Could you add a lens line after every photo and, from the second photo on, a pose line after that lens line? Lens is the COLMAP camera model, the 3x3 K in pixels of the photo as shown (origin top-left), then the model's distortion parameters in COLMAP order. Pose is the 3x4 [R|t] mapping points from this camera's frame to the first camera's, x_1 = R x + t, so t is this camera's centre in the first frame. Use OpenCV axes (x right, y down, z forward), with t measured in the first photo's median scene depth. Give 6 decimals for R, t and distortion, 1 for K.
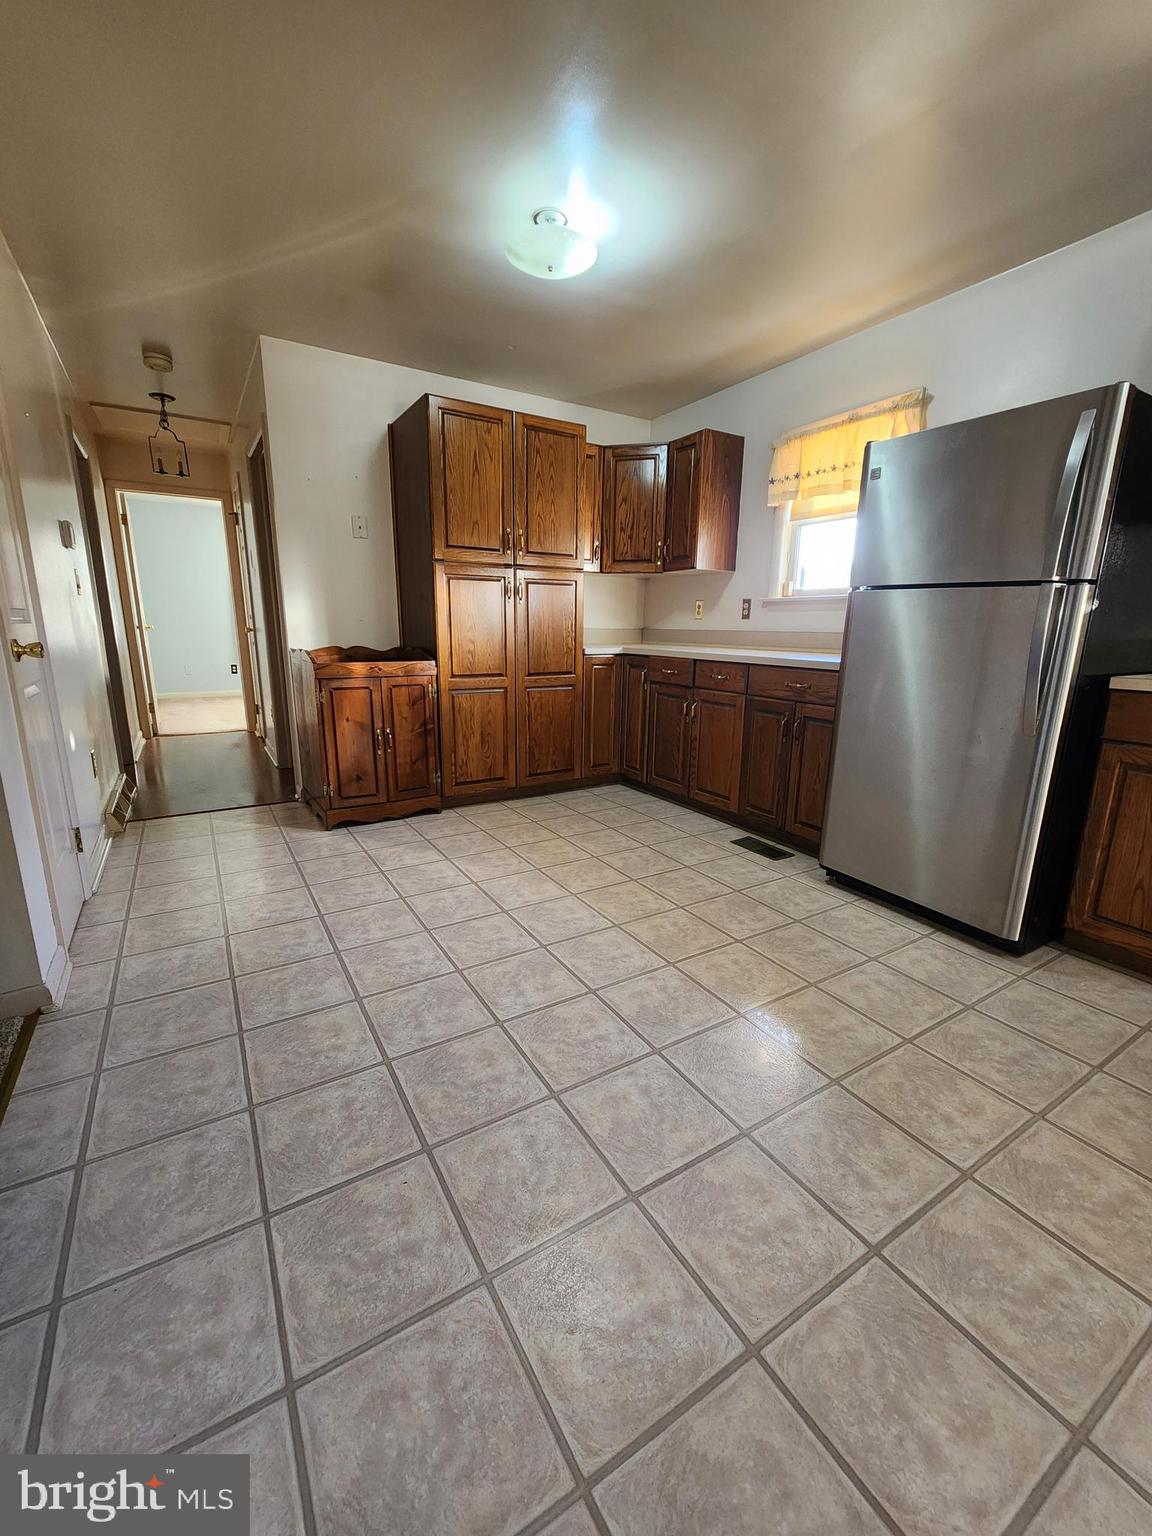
lens RADIAL K [[624.0, 0, 580.9], [0, 624.0, 769.1], [0, 0, 1]] dist [-0.002067, -0.000754]
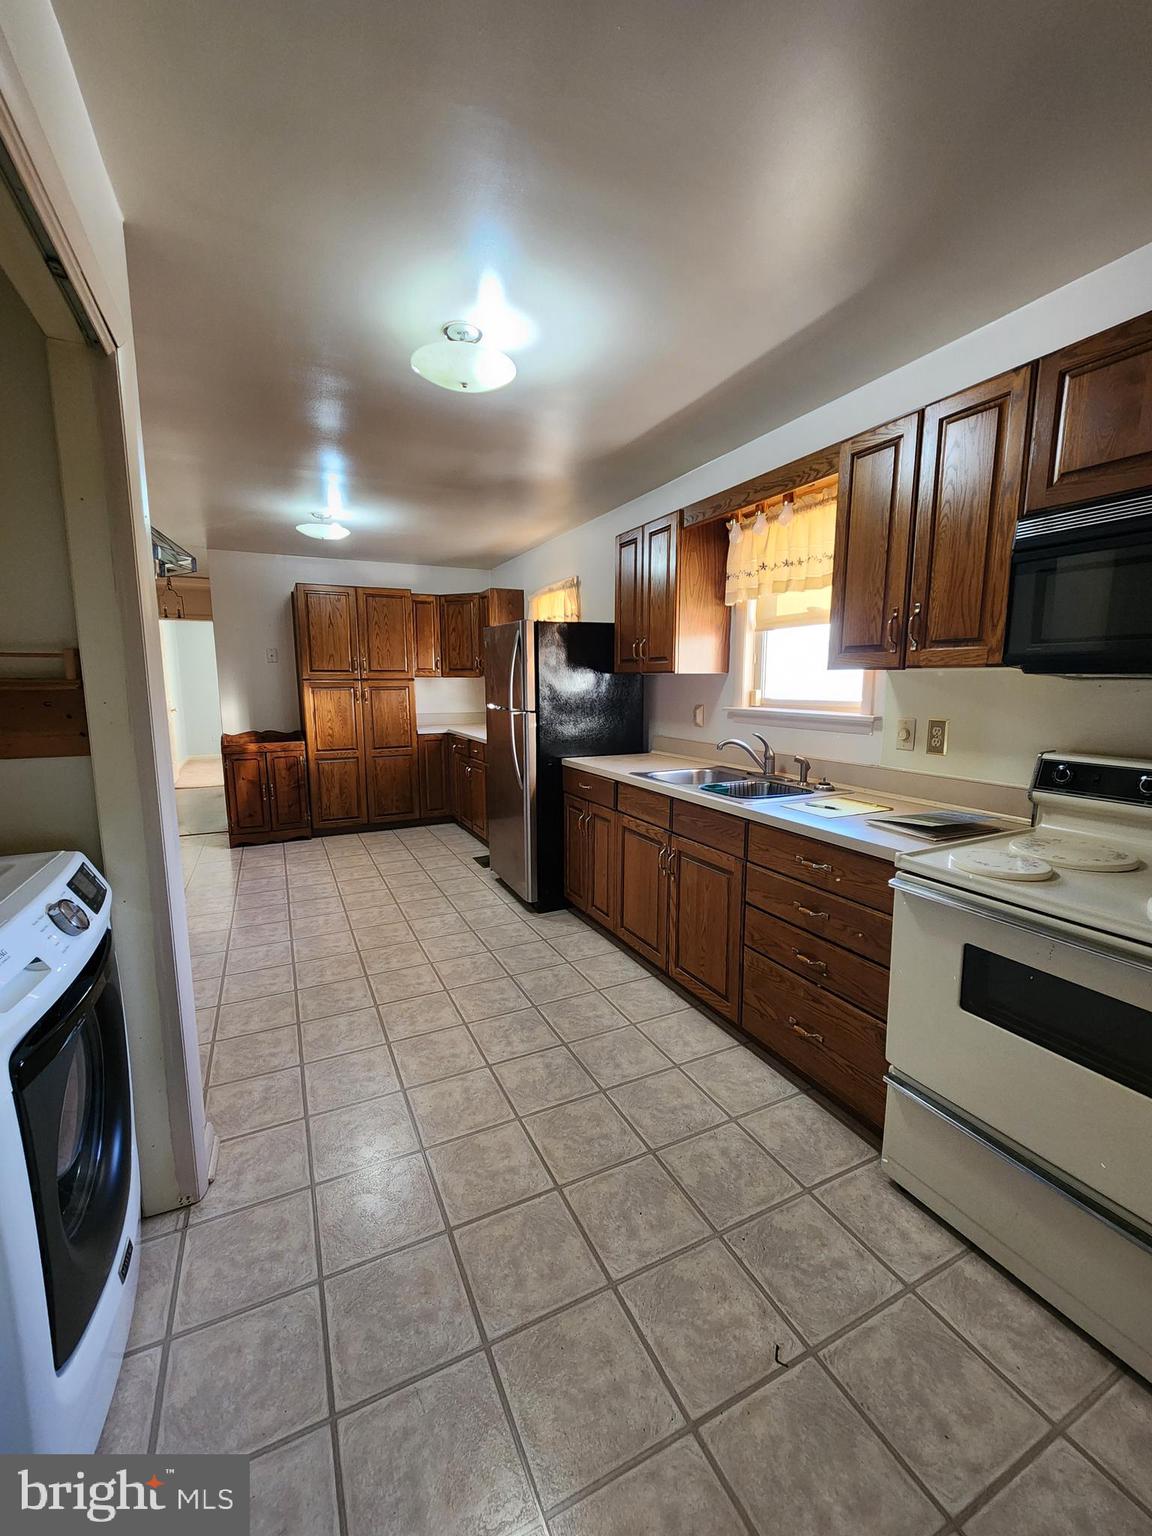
lens RADIAL K [[624.0, 0, 582.0], [0, 624.0, 768.1], [0, 0, 1]] dist [-0.002067, -0.000754]
pose [[0.995503, -0.001724, -0.094713, 0.605171], [-0.006493, 0.996240, -0.086388, 0.025373], [0.094506, 0.086614, 0.991749, -0.484287]]
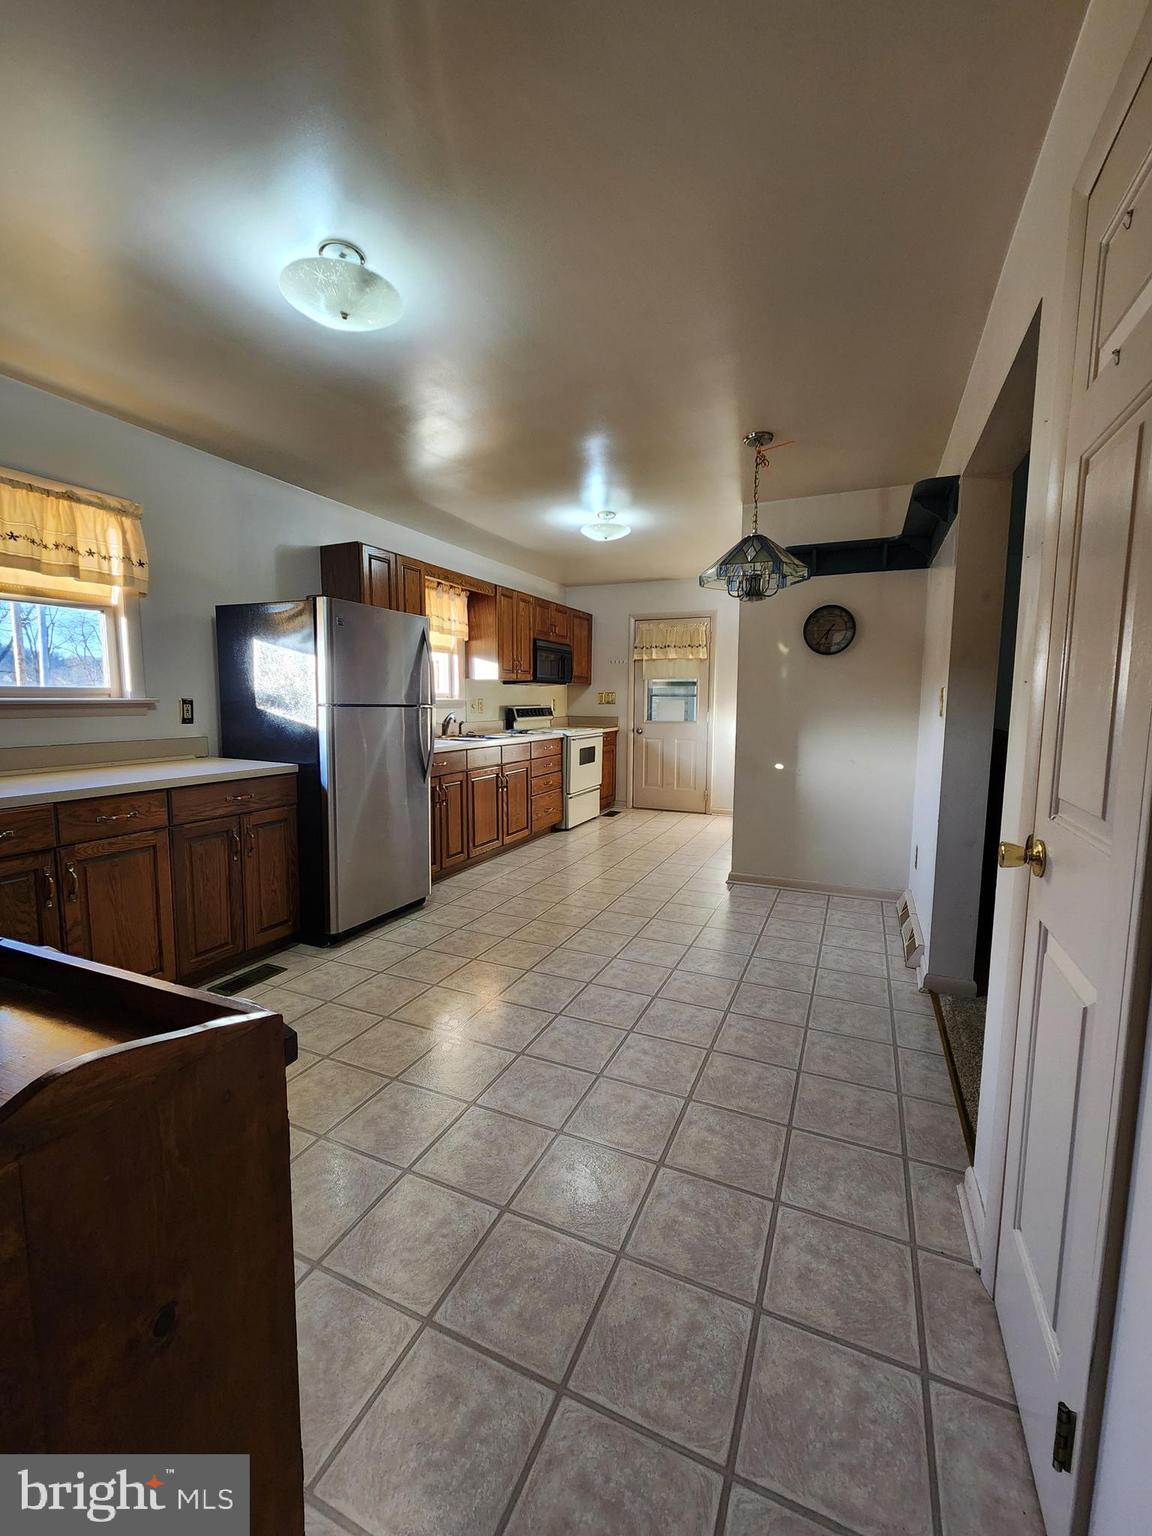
lens RADIAL K [[624.0, 0, 576.8], [0, 624.0, 766.7], [0, 0, 1]] dist [-0.002067, -0.000754]
pose [[-0.555321, -0.107880, 0.824609, -0.616736], [0.174595, 0.954330, 0.242429, -0.272321], [-0.813102, 0.278598, -0.511124, 0.890928]]
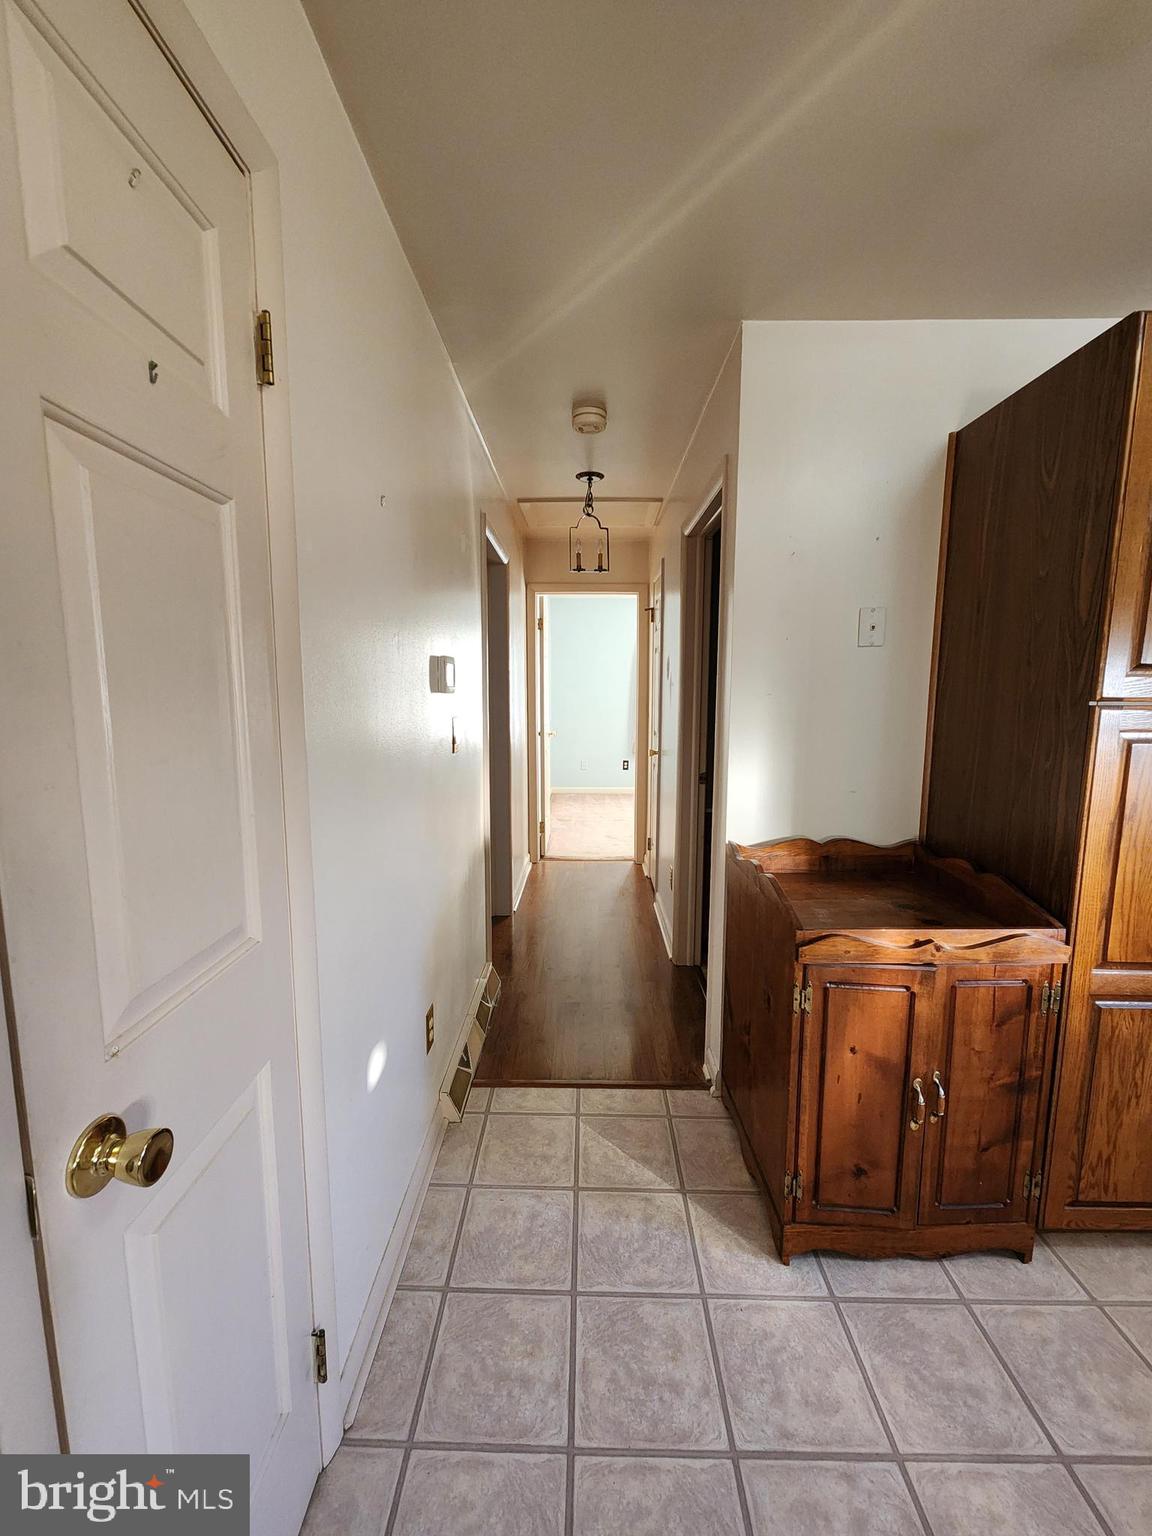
lens RADIAL K [[624.0, 0, 574.4], [0, 624.0, 769.4], [0, 0, 1]] dist [-0.002067, -0.000754]
pose [[0.838182, 0.061568, -0.541904, -0.287761], [-0.115465, 0.991117, -0.065989, -0.212113], [0.533027, 0.117881, 0.837846, 0.448917]]
